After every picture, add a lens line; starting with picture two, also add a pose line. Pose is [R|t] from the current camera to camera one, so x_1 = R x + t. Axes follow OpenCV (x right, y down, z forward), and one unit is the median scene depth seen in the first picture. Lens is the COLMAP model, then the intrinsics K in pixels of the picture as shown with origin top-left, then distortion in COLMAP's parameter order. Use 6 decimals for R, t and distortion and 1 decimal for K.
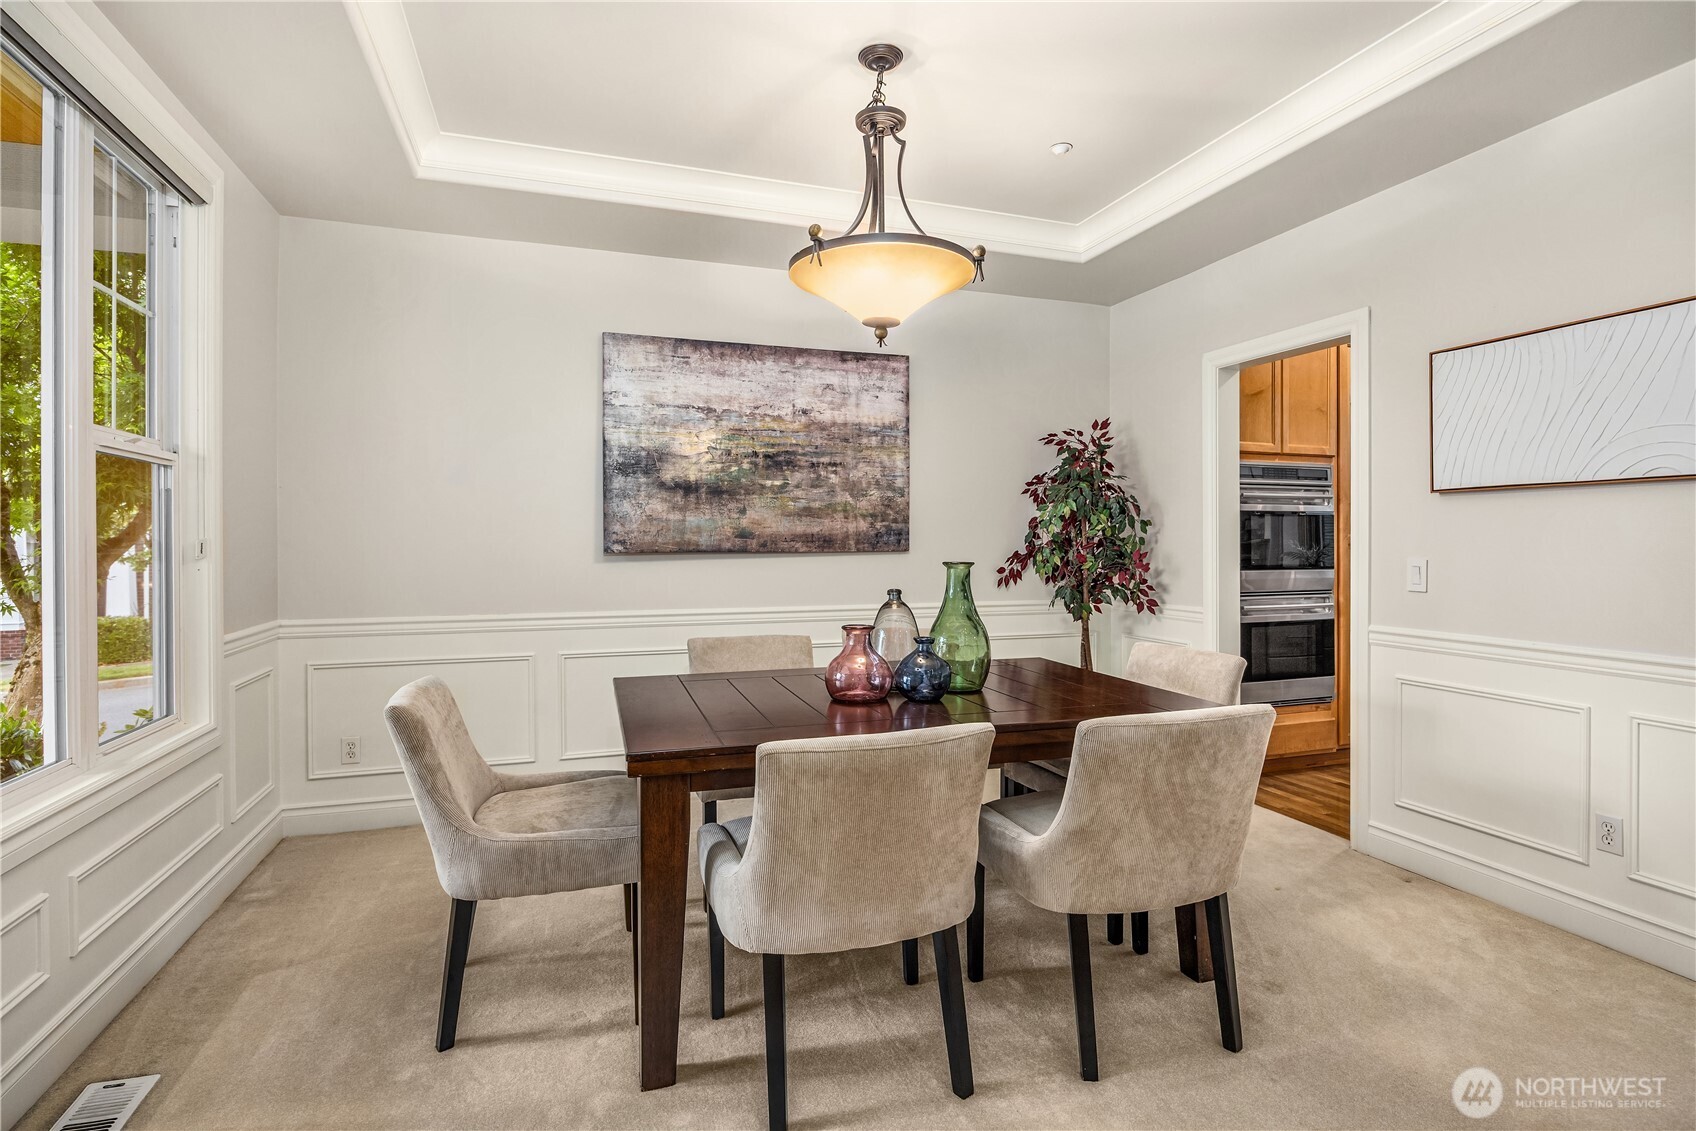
lens RADIAL K [[910.1, 0, 843.3], [0, 910.1, 533.0], [0, 0, 1]] dist [0.002426, -0.000336]
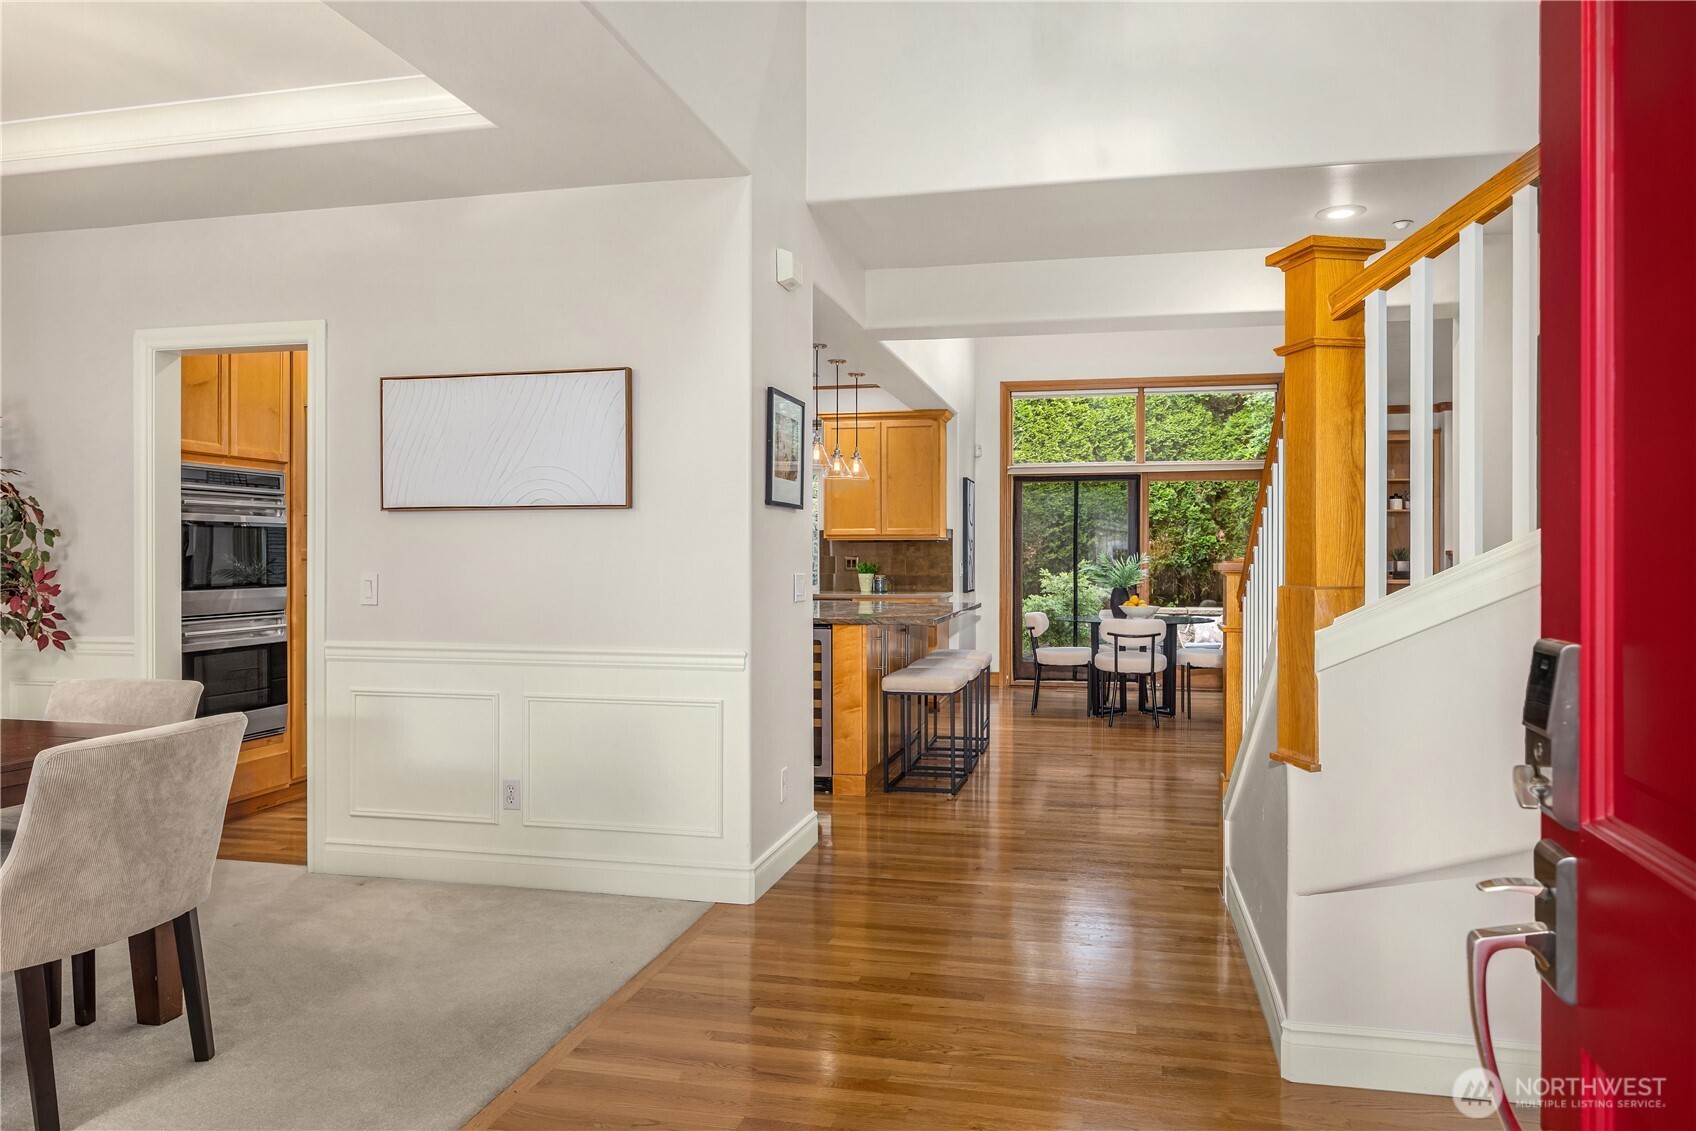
lens RADIAL K [[1136.2, 0, 848.0], [0, 1136.2, 565.5], [0, 0, 1]] dist [-0.024222, 0.000879]
pose [[0.572194, -0.008242, 0.820077, -0.076542], [-0.006210, 0.999877, 0.014382, -0.001582], [-0.820095, -0.013322, 0.572073, -0.122905]]
